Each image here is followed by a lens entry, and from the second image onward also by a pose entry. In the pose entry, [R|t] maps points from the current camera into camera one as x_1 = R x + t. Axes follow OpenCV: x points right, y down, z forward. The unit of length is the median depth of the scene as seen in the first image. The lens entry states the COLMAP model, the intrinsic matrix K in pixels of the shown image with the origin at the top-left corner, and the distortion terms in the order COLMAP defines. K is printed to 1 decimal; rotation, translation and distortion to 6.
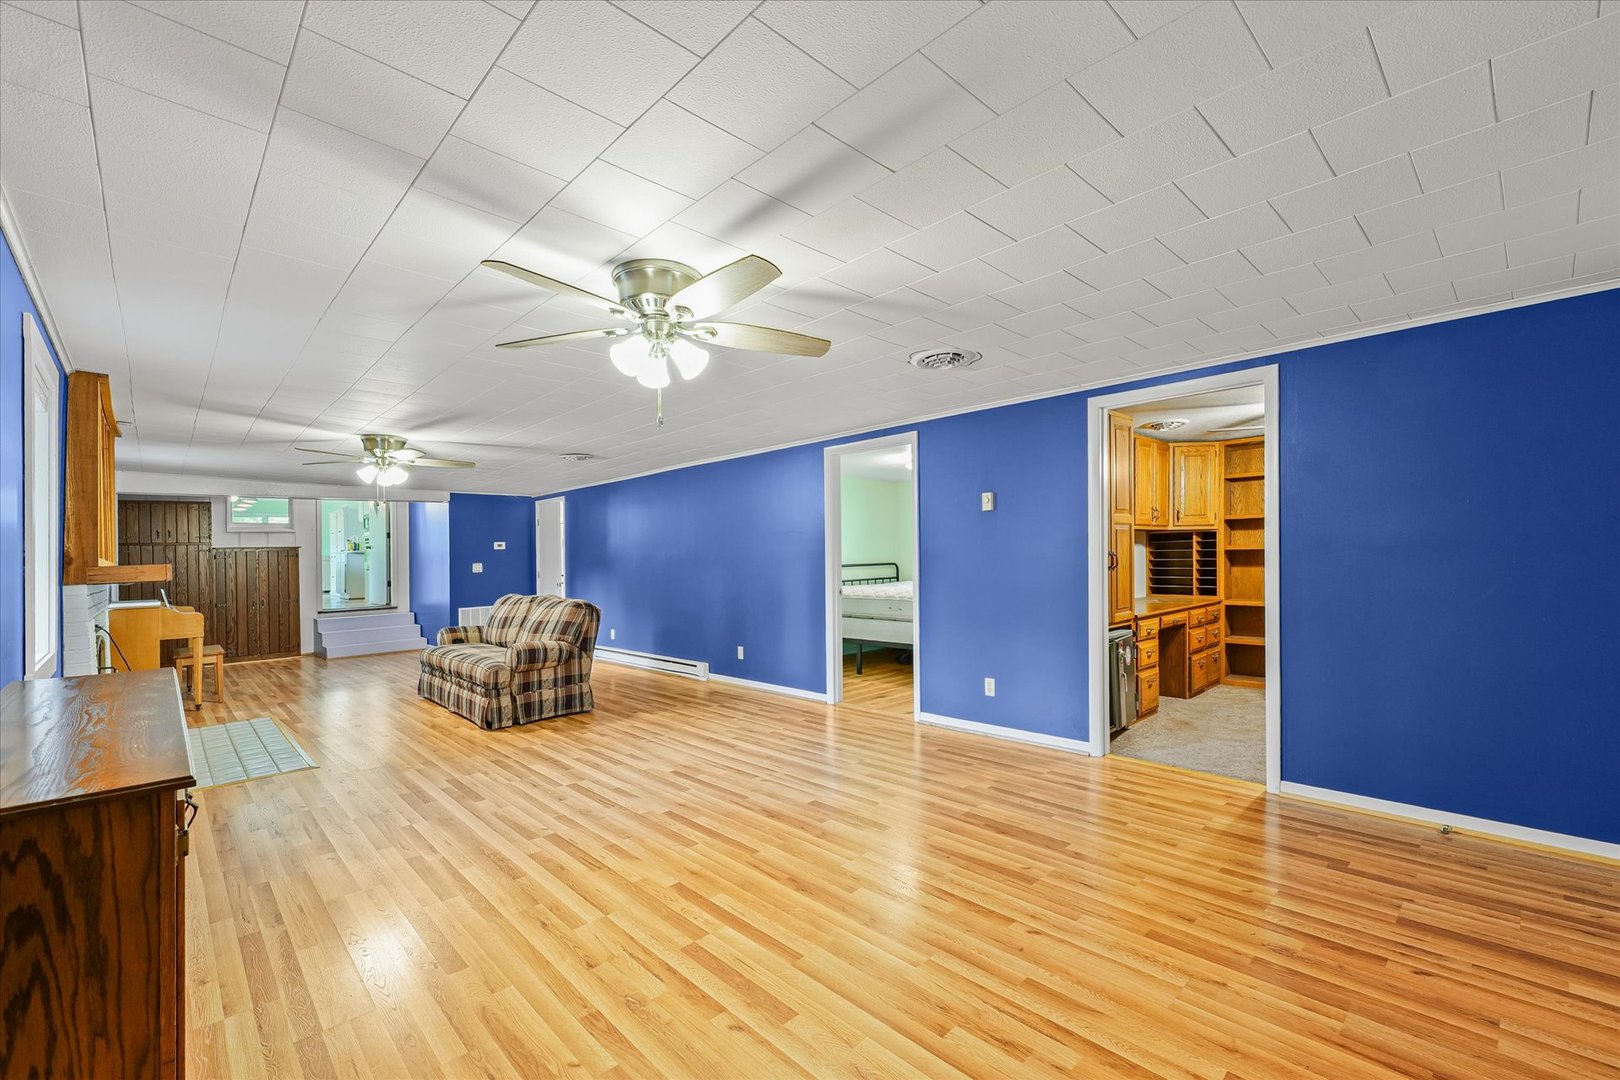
lens RADIAL K [[671.9, 0, 810.9], [0, 671.9, 551.4], [0, 0, 1]] dist [0.000399, -0.000028]
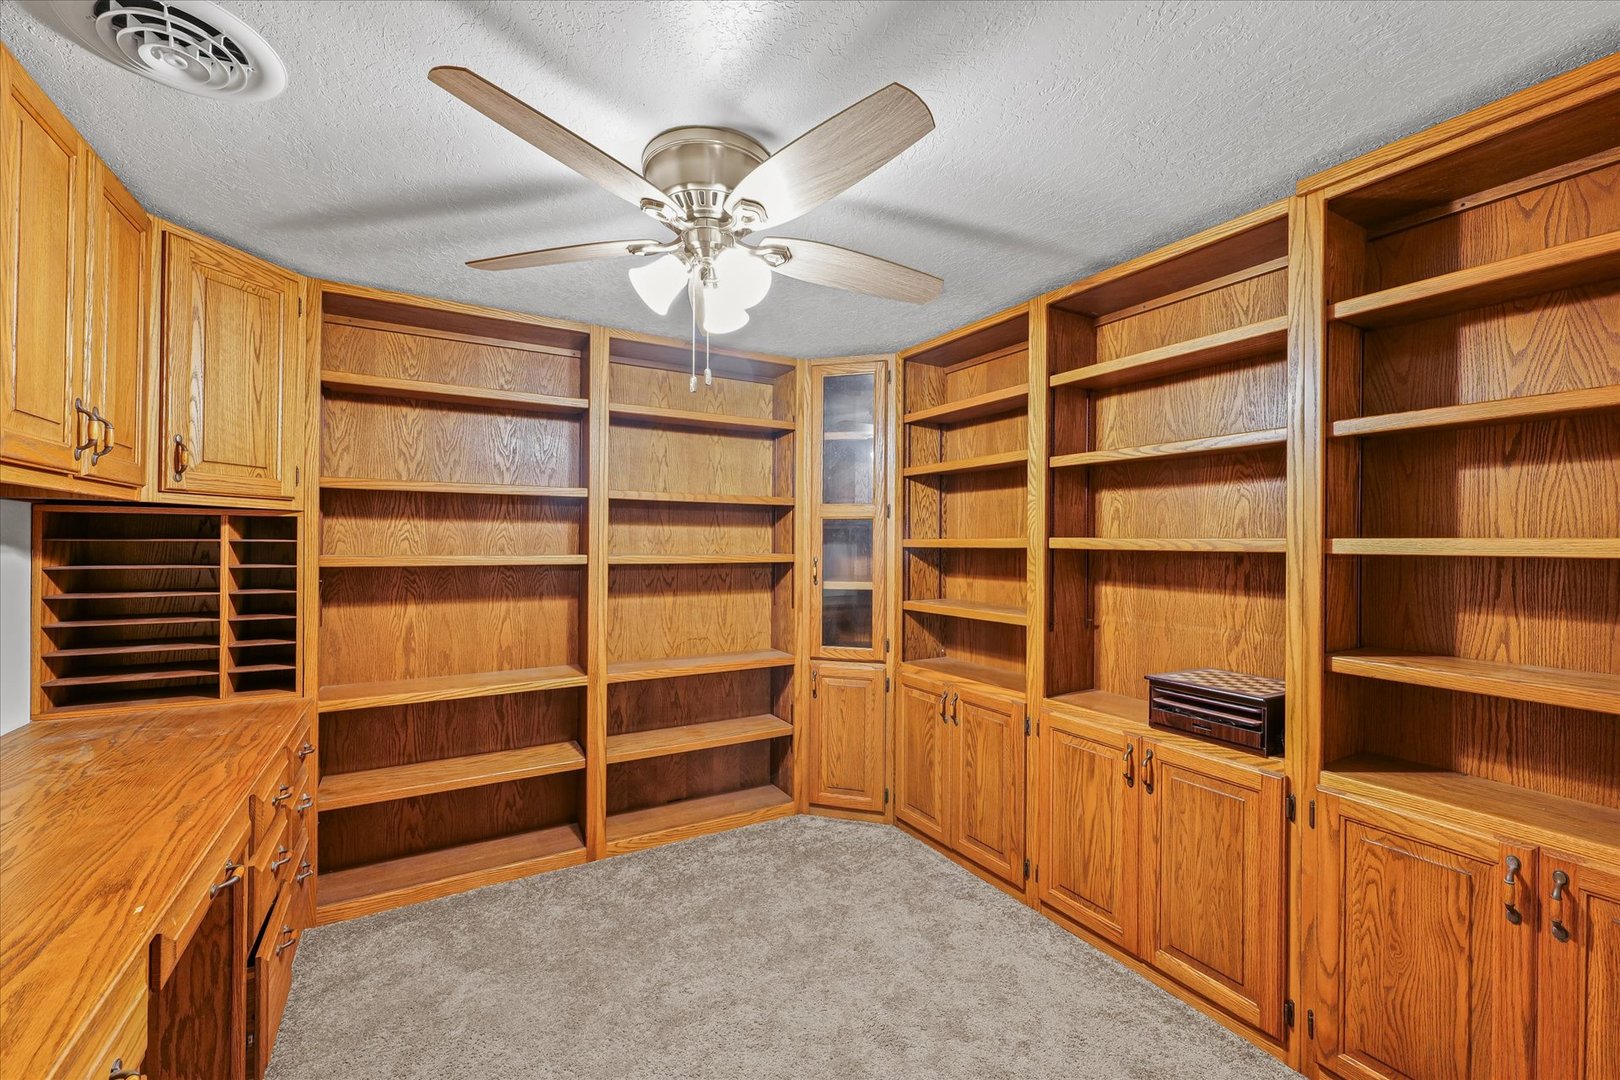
lens RADIAL K [[671.9, 0, 812.9], [0, 671.9, 548.1], [0, 0, 1]] dist [0.000399, -0.000028]
pose [[0.238964, 0.018876, 0.970845, 0.311244], [-0.010863, 0.999800, -0.016765, -0.009285], [-0.970968, -0.006541, 0.239121, 0.633055]]
